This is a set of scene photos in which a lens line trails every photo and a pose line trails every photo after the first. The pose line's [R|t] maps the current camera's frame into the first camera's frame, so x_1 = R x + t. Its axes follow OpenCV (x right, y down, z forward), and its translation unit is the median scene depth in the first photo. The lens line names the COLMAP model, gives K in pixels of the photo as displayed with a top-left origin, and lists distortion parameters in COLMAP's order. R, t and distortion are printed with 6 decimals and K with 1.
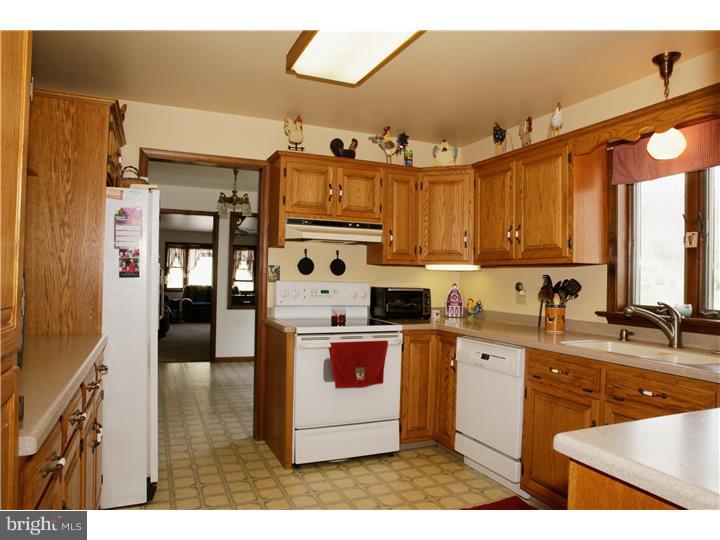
lens RADIAL K [[511.2, 0, 359.8], [0, 511.2, 270.2], [0, 0, 1]] dist [-0.032519, -0.001911]
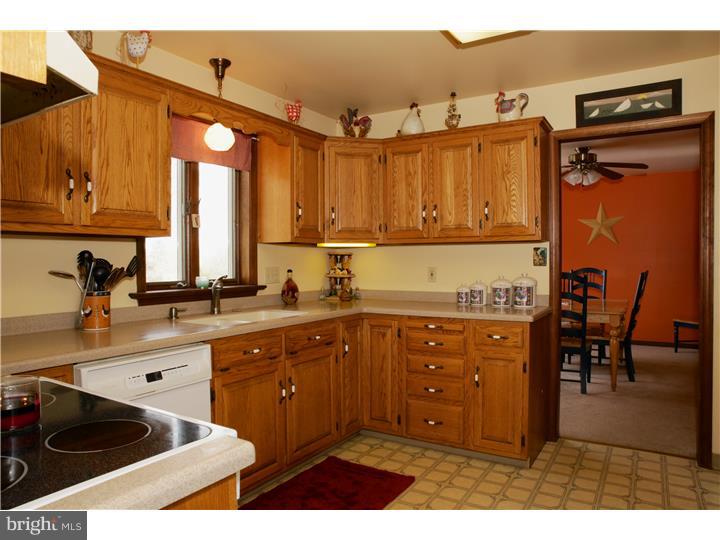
lens RADIAL K [[511.2, 0, 359.8], [0, 511.2, 268.2], [0, 0, 1]] dist [-0.032519, -0.001911]
pose [[-0.583409, -0.040803, 0.811153, -0.484352], [-0.027761, 0.999155, 0.030293, 0.002095], [-0.811704, -0.004845, -0.584049, 1.304576]]
